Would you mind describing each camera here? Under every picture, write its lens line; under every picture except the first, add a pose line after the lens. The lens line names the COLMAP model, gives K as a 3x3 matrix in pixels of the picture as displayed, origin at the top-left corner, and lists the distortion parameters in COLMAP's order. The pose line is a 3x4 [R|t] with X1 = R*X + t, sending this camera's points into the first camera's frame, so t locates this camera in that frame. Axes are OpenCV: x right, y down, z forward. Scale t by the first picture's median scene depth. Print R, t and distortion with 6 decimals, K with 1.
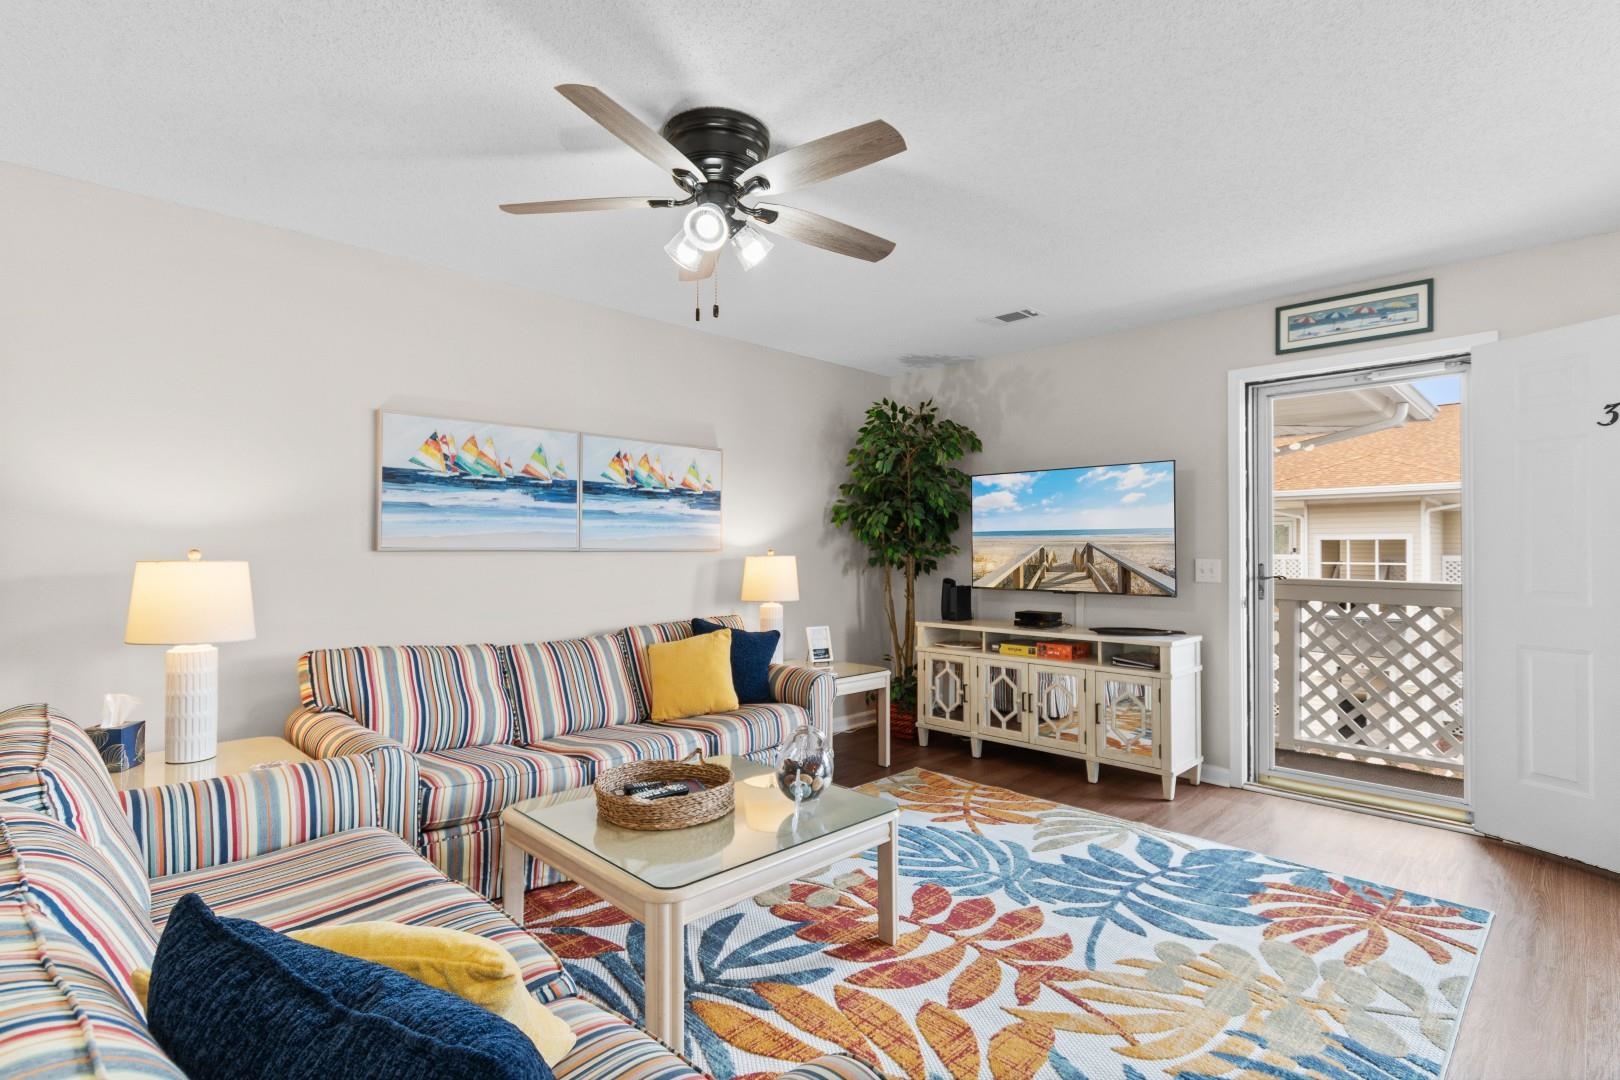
lens RADIAL K [[785.0, 0, 805.8], [0, 785.0, 531.3], [0, 0, 1]] dist [0.008147, -0.008987]
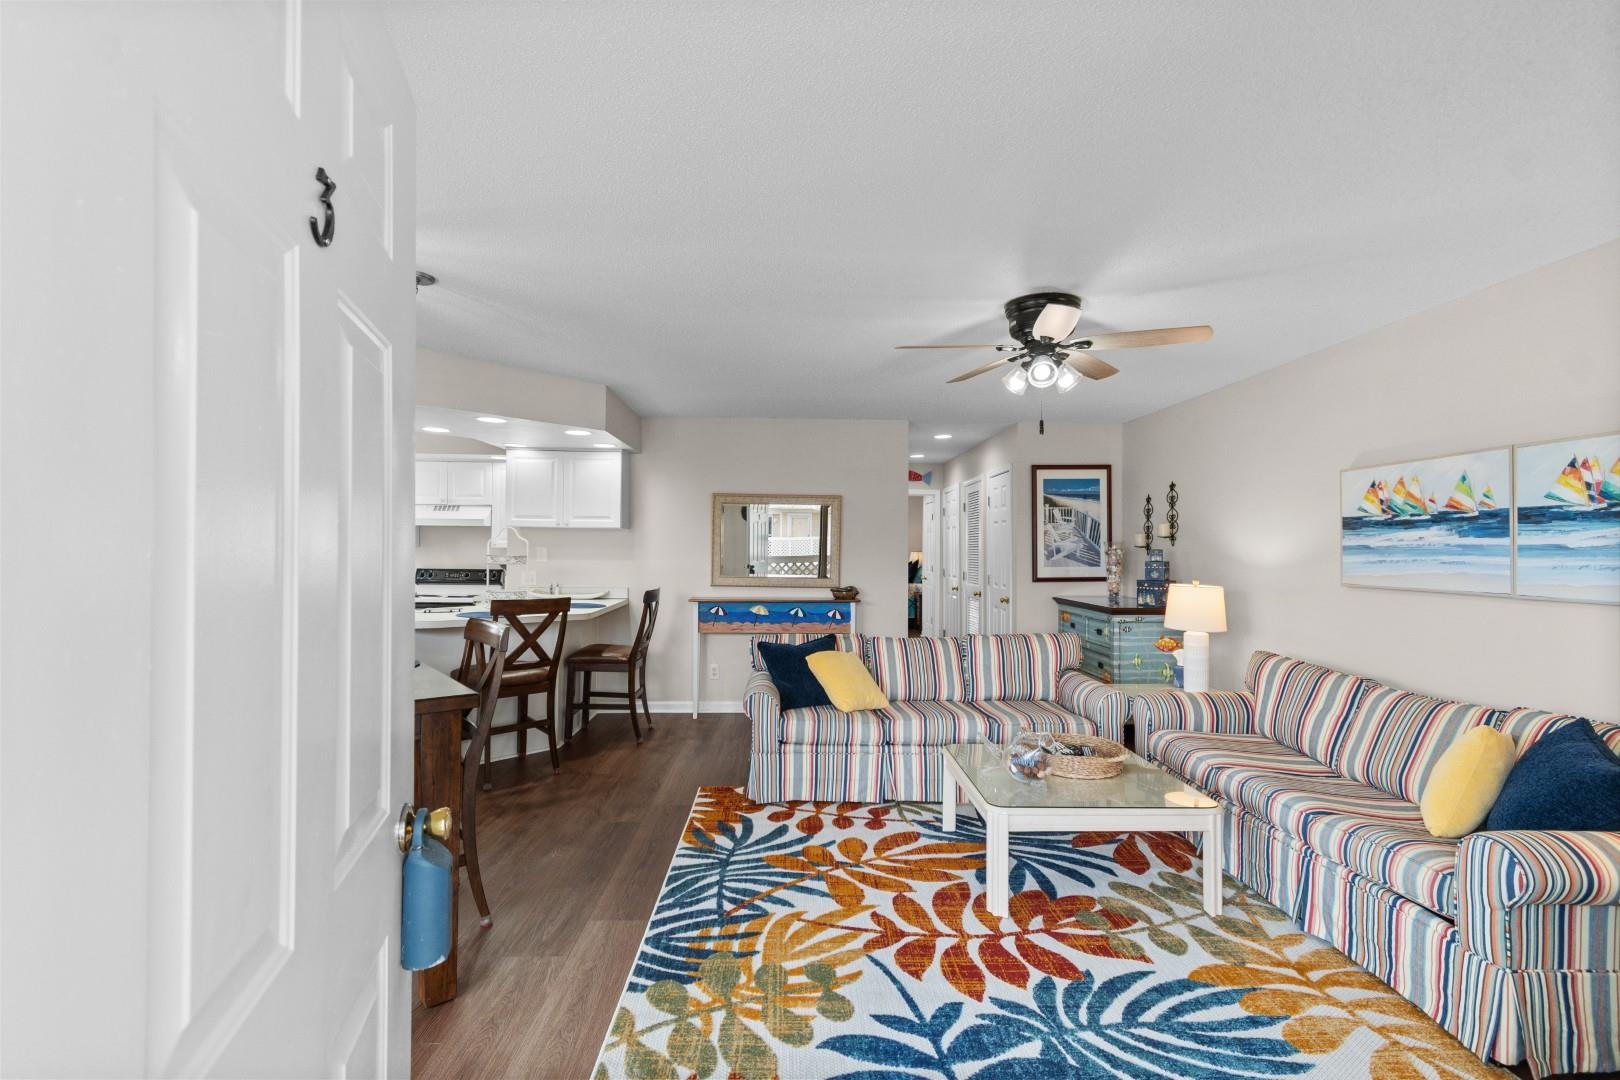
lens RADIAL K [[712.4, 0, 828.8], [0, 712.4, 545.0], [0, 0, 1]] dist [0.002937, 0.000499]
pose [[-0.658233, -0.009799, -0.752750, 0.708157], [0.010369, 0.999702, -0.022081, -0.019721], [0.752743, -0.022339, -0.657936, 0.977624]]
